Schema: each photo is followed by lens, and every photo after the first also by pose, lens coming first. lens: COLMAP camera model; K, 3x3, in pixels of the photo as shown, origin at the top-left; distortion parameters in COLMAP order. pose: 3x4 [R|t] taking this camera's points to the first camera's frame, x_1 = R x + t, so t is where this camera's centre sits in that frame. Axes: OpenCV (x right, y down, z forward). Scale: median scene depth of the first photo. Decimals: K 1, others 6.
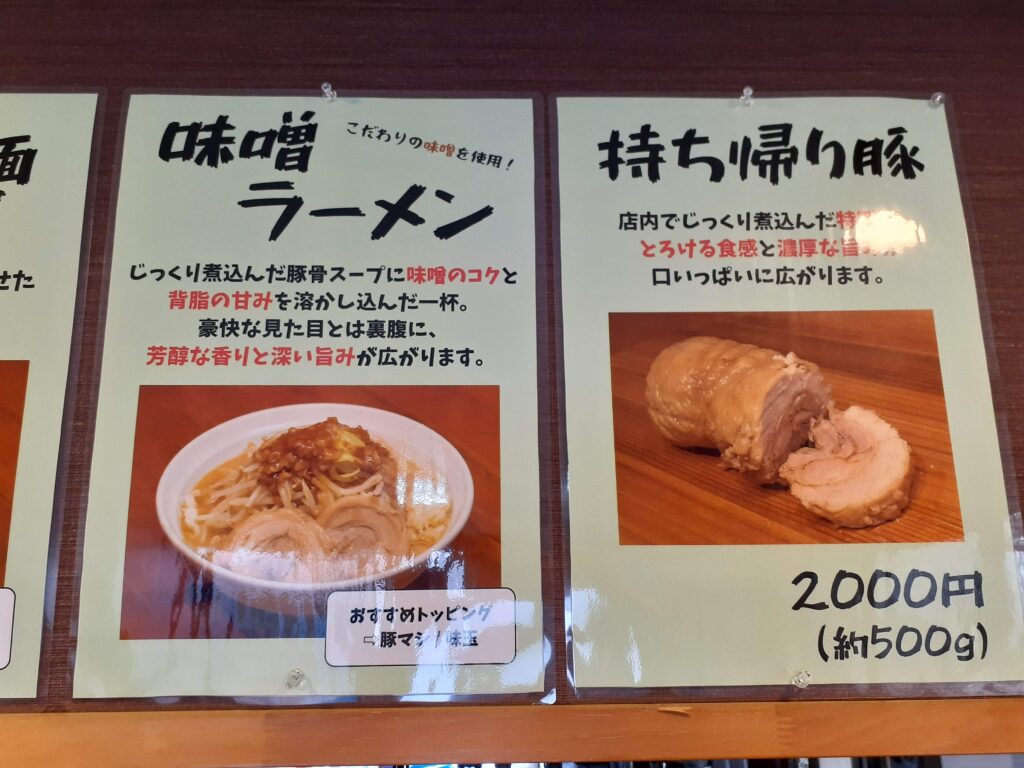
lens RADIAL K [[812.6, 0, 511.7], [0, 812.6, 386.1], [0, 0, 1]] dist [0.023599, -0.062738]
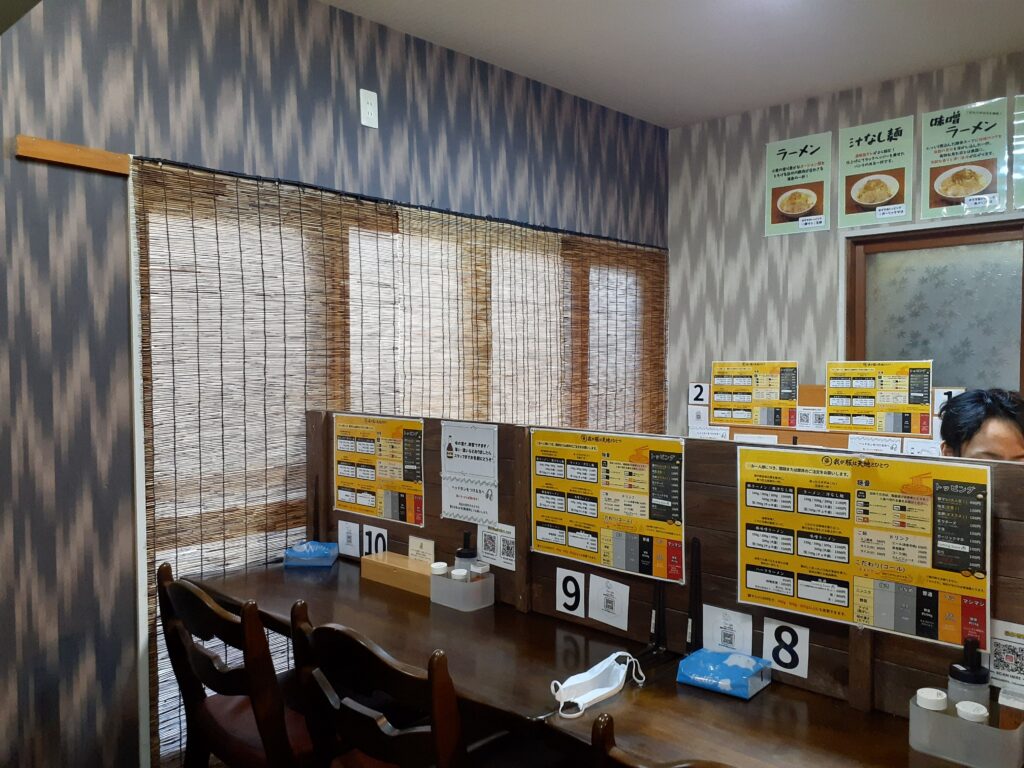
lens RADIAL K [[812.6, 0, 504.7], [0, 812.6, 394.7], [0, 0, 1]] dist [0.023599, -0.062738]
pose [[0.695146, 0.034771, -0.718027, 1.675346], [0.149682, 0.969936, 0.191882, 0.002936], [0.703112, -0.240862, 0.669043, -5.453902]]
